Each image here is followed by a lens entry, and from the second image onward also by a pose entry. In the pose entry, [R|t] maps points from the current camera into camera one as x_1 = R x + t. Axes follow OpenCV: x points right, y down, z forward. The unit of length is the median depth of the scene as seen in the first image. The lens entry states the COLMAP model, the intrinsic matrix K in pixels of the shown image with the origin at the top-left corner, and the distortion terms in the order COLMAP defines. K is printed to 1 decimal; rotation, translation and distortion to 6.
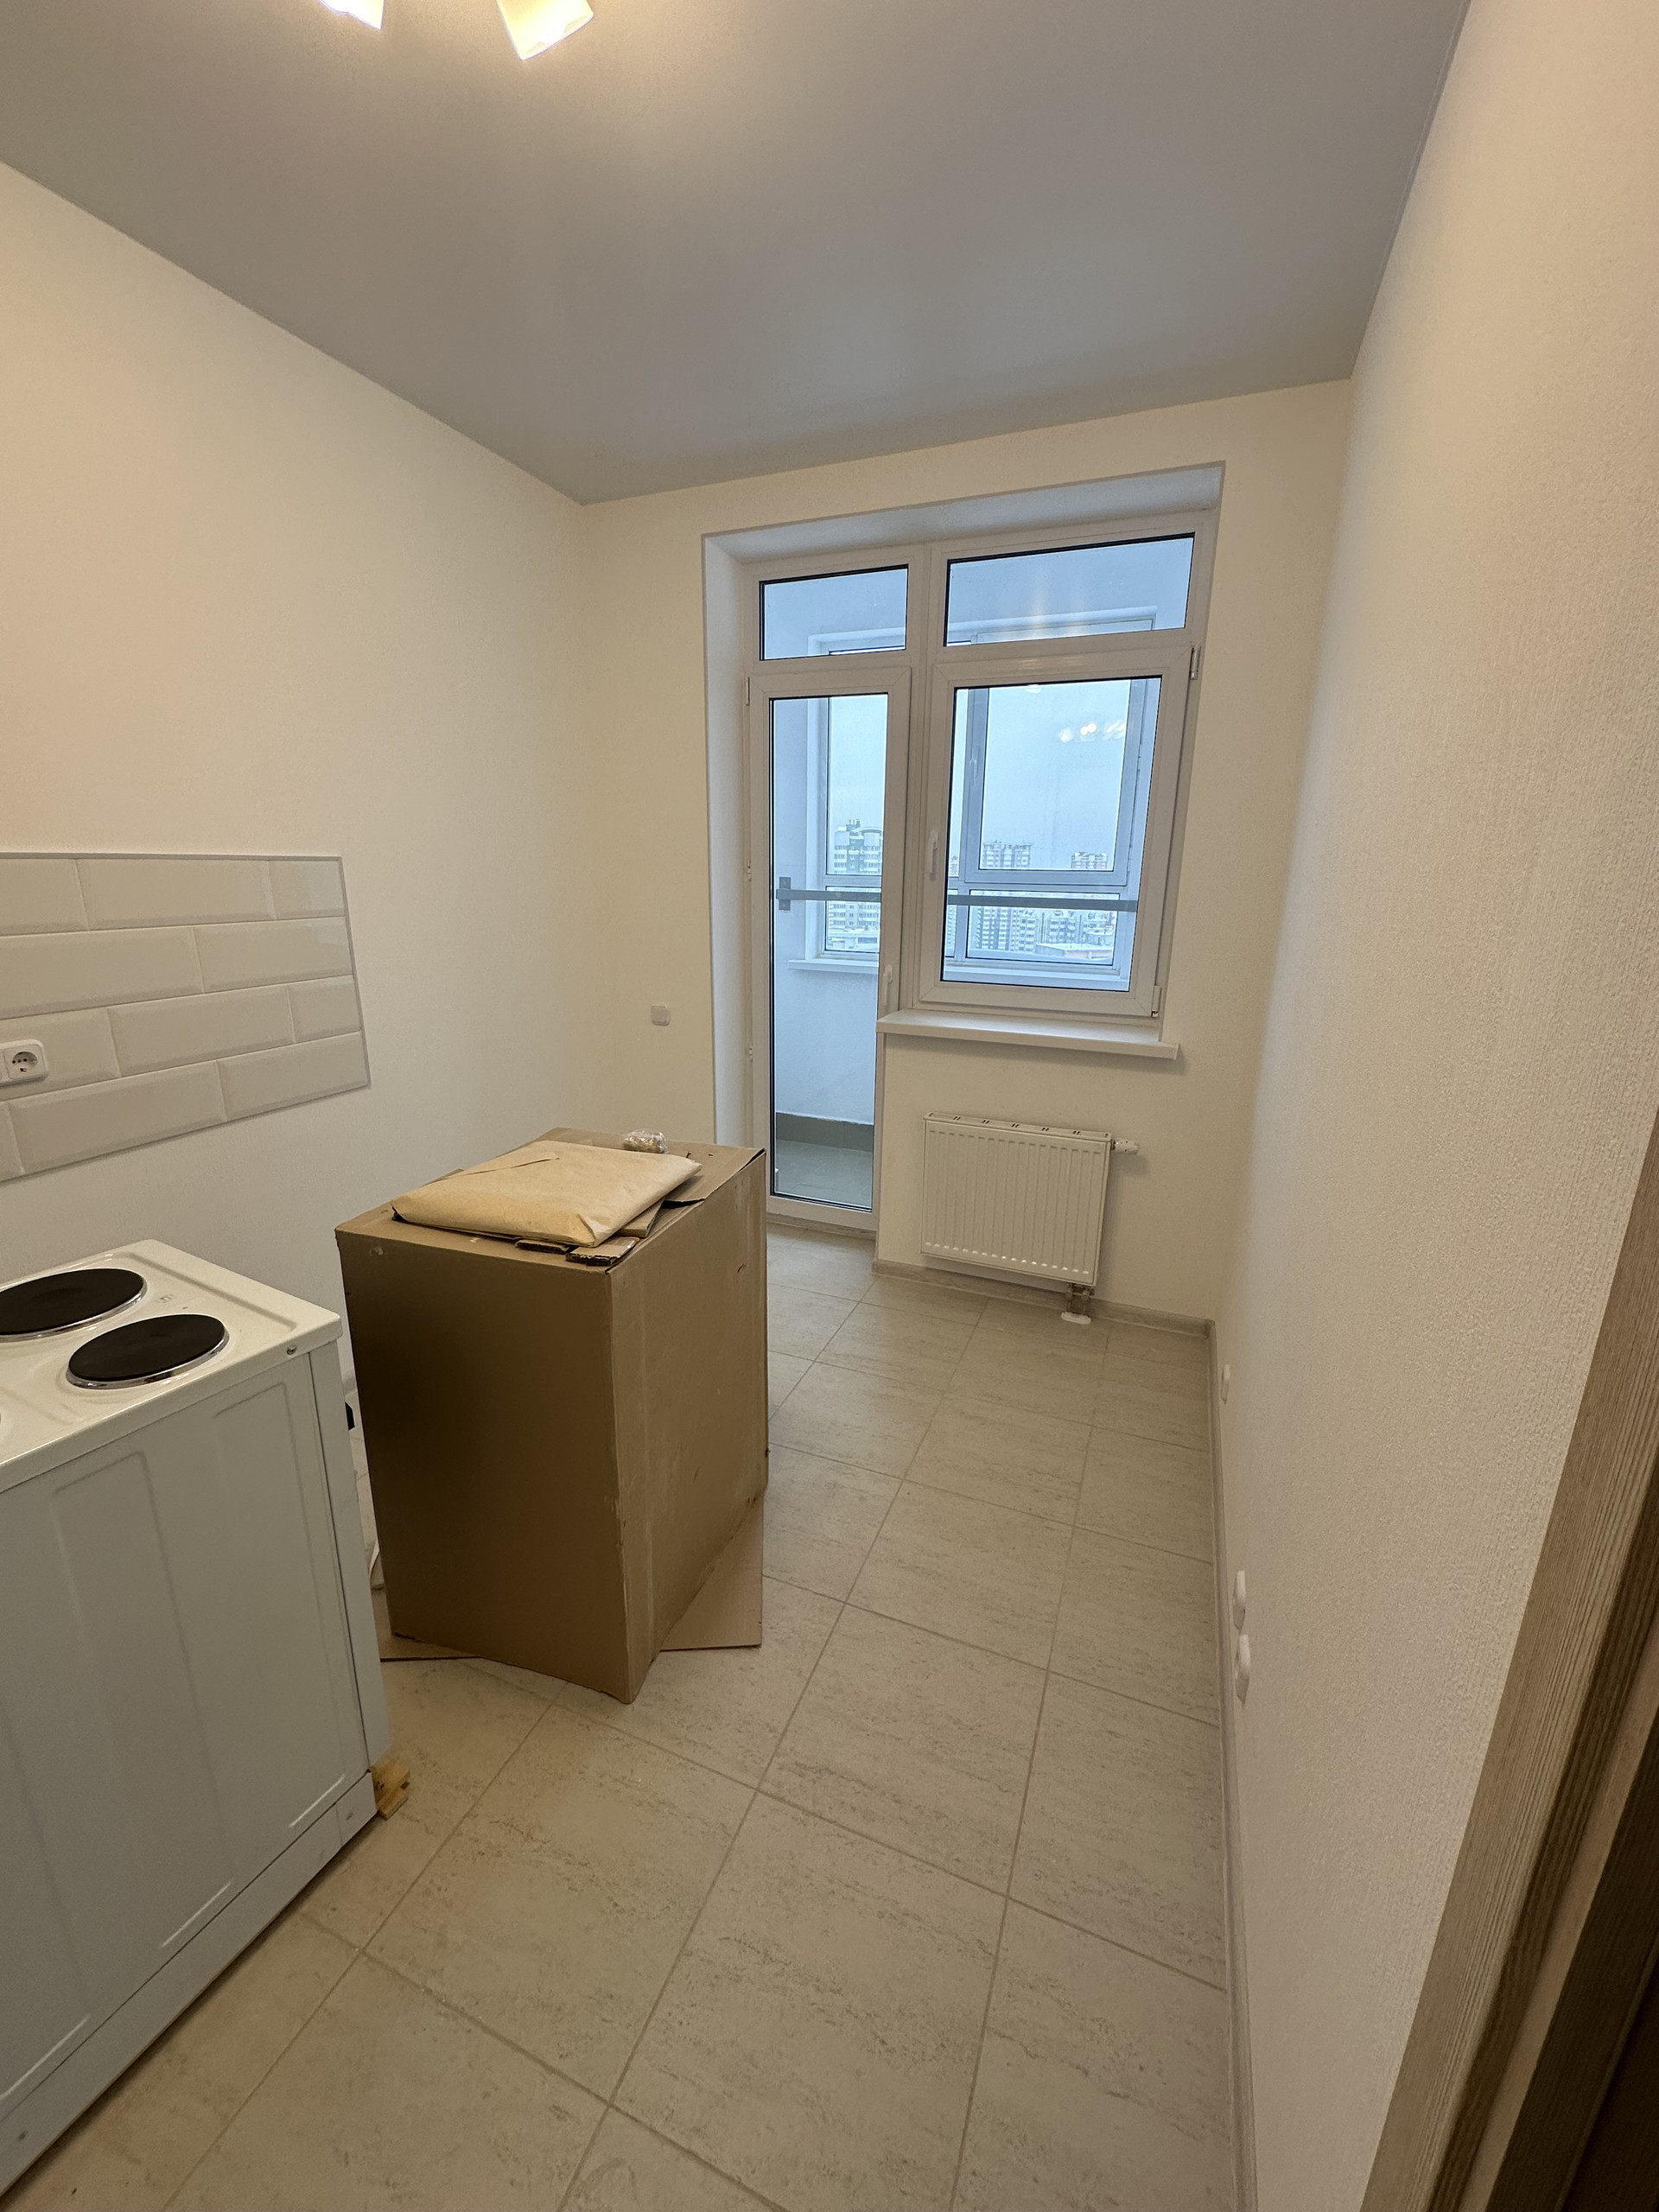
lens RADIAL K [[887.0, 0, 816.5], [0, 887.0, 1108.2], [0, 0, 1]] dist [-0.001793, -0.000435]
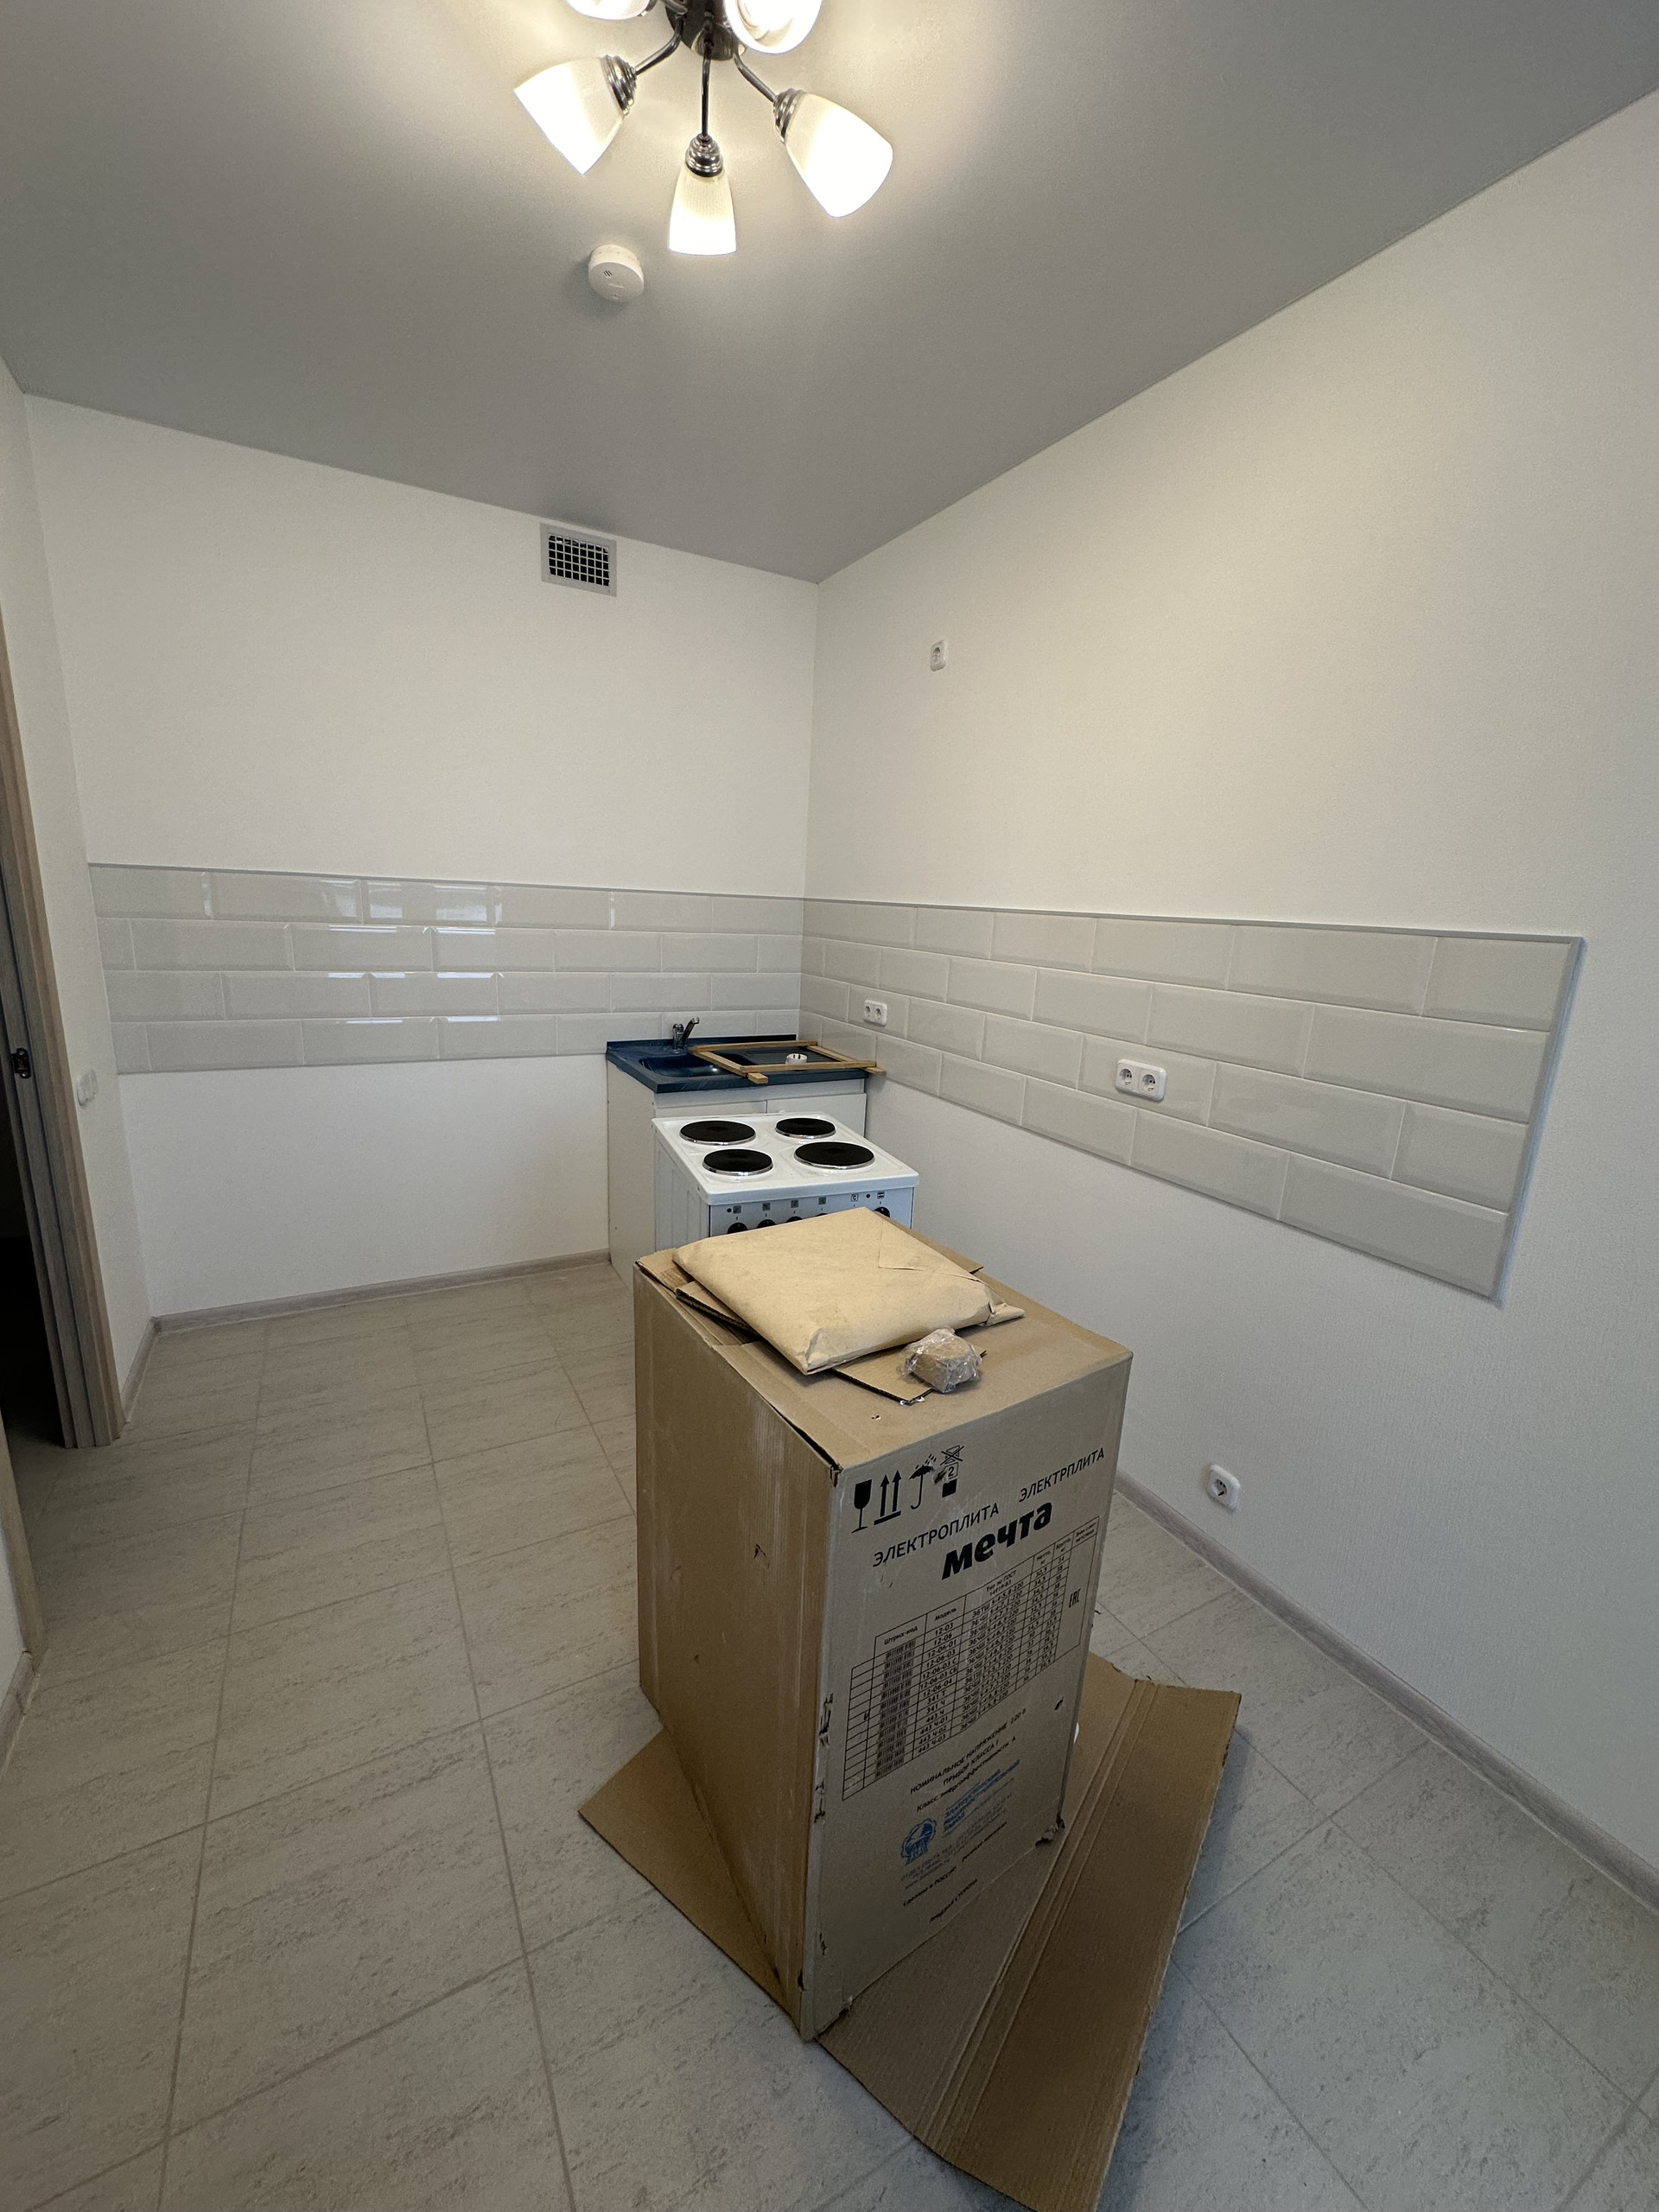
lens RADIAL K [[887.0, 0, 816.5], [0, 887.0, 1108.2], [0, 0, 1]] dist [-0.001793, -0.000435]
pose [[-0.631470, 0.126590, -0.764997, 0.379046], [-0.269014, 0.889540, 0.369257, -0.378667], [0.727240, 0.438969, -0.527663, 1.430055]]
